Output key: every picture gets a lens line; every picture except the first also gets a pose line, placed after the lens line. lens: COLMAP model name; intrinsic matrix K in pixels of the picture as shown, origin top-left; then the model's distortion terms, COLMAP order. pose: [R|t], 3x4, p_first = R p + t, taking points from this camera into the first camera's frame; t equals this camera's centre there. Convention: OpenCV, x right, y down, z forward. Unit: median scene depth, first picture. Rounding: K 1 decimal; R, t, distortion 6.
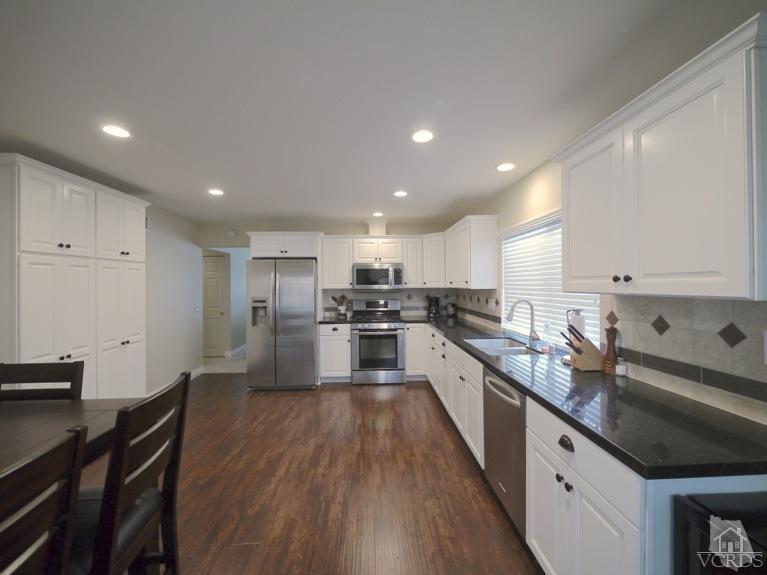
lens RADIAL K [[314.1, 0, 386.0], [0, 314.1, 284.4], [0, 0, 1]] dist [-0.004947, -0.000442]
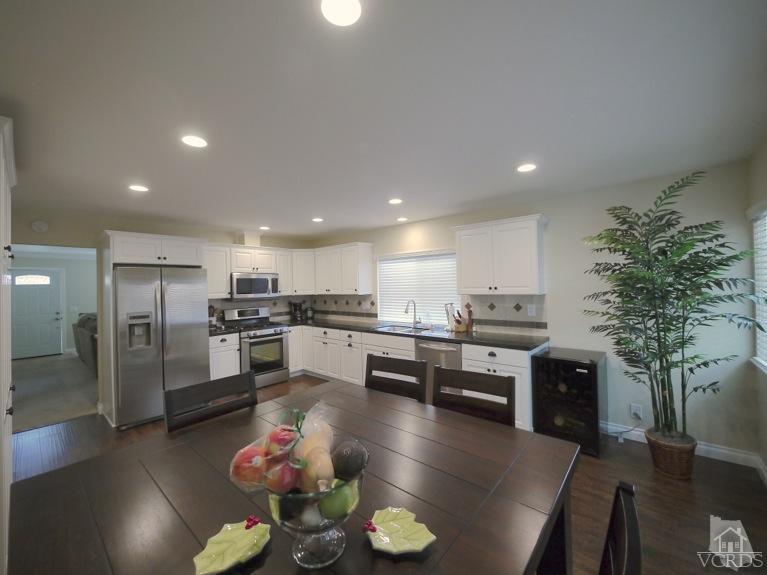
lens RADIAL K [[314.1, 0, 382.7], [0, 314.1, 284.1], [0, 0, 1]] dist [-0.004947, -0.000442]
pose [[0.697241, -0.005286, 0.716817, -0.675500], [0.017787, 0.999793, -0.009928, -0.017194], [-0.716616, 0.019672, 0.697191, -0.049230]]
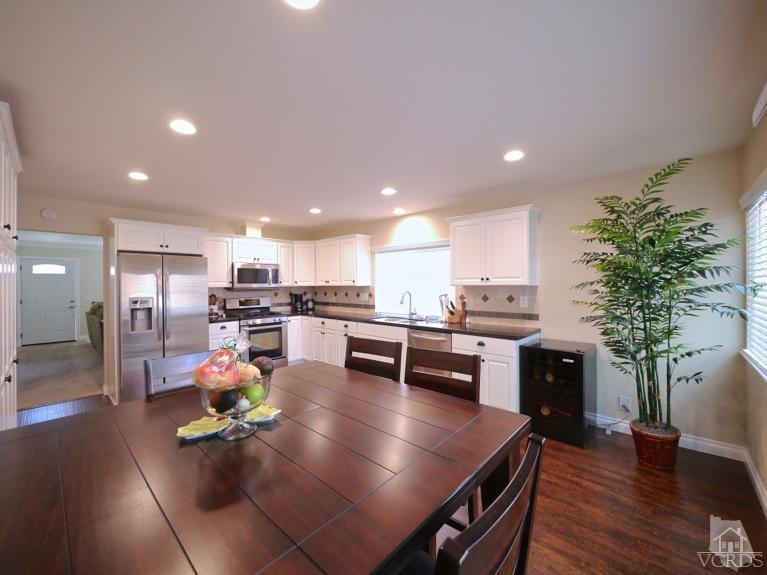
lens RADIAL K [[314.1, 0, 382.5], [0, 314.1, 284.6], [0, 0, 1]] dist [-0.004947, -0.000442]
pose [[0.720482, -0.001328, 0.693472, -0.643992], [0.002713, 0.999996, -0.000904, 0.010621], [-0.693468, 0.002533, 0.720483, -0.099849]]
